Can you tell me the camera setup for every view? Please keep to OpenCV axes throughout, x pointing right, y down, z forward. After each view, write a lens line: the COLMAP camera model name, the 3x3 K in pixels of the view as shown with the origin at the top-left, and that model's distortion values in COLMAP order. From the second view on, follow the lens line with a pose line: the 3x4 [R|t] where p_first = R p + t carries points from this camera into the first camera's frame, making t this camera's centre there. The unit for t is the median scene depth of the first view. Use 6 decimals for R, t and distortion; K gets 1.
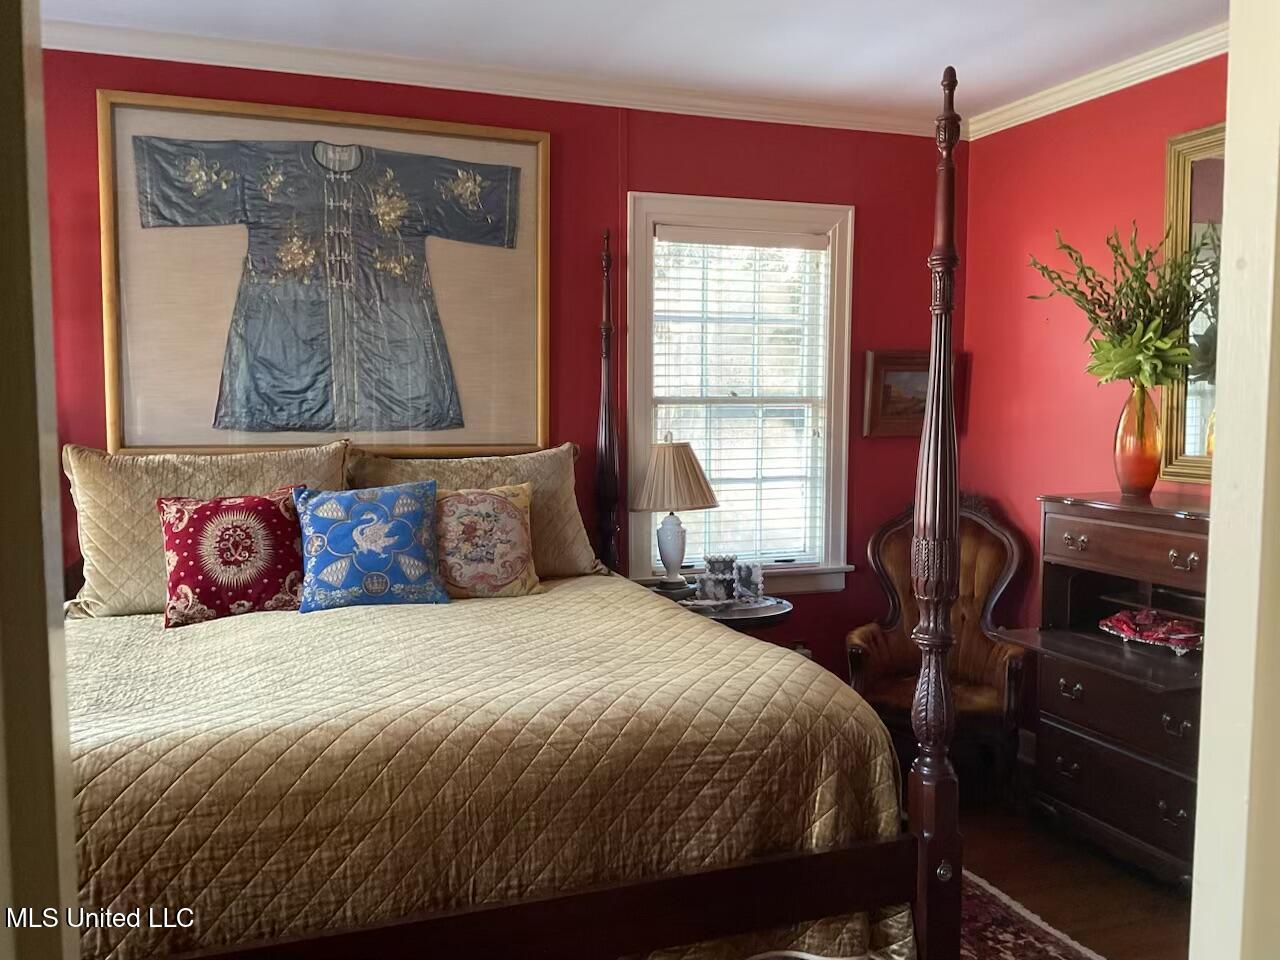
lens RADIAL K [[1071.7, 0, 642.9], [0, 1071.7, 476.9], [0, 0, 1]] dist [0.122945, -0.265143]
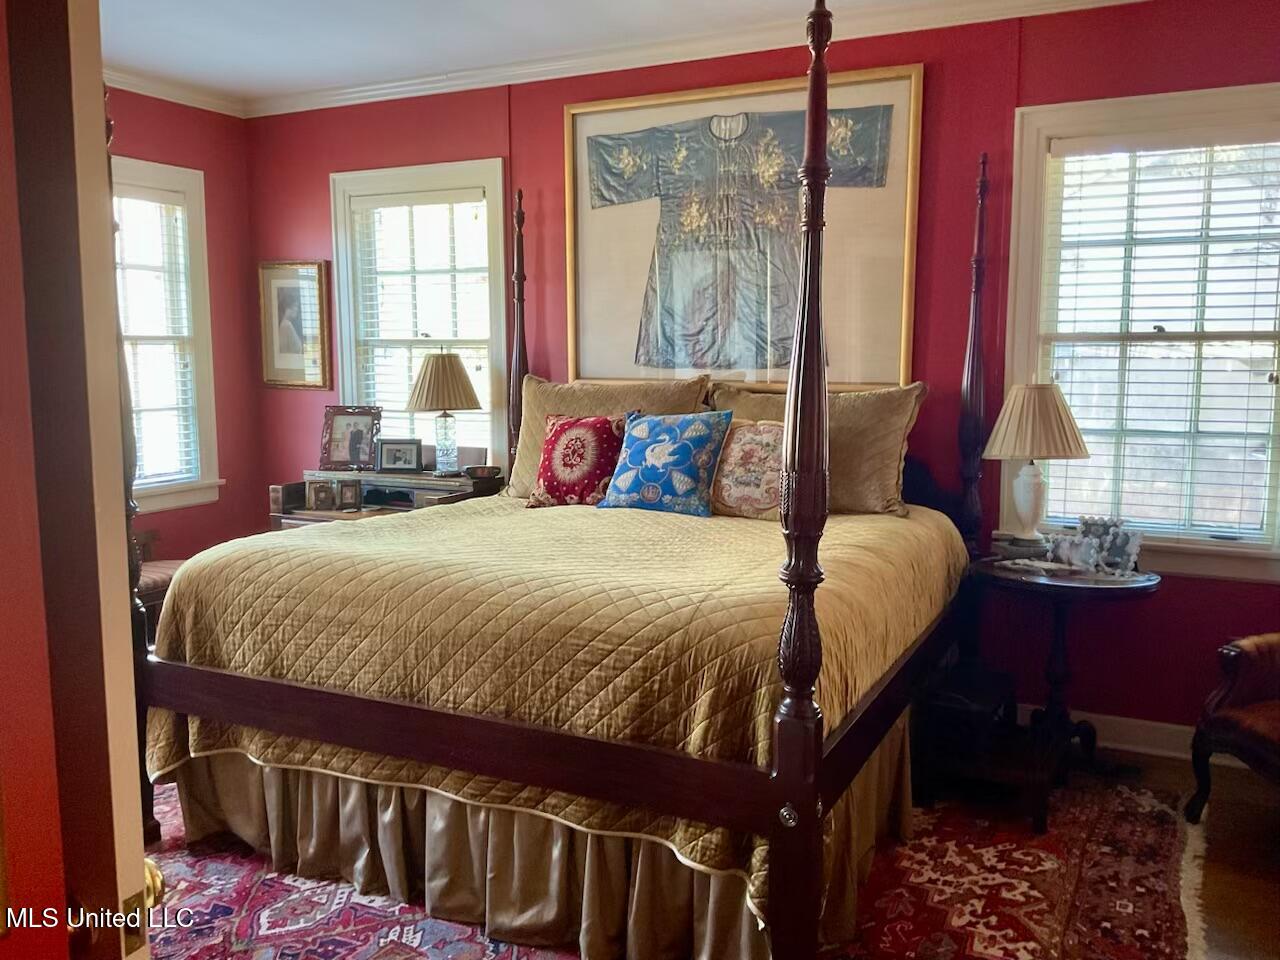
lens RADIAL K [[1082.1, 0, 637.4], [0, 1082.1, 483.2], [0, 0, 1]] dist [0.131174, -0.261373]
pose [[0.670965, 0.086437, -0.736434, 0.567586], [-0.053008, 0.996233, 0.068635, 0.005868], [0.739592, -0.007014, 0.673019, 0.159449]]
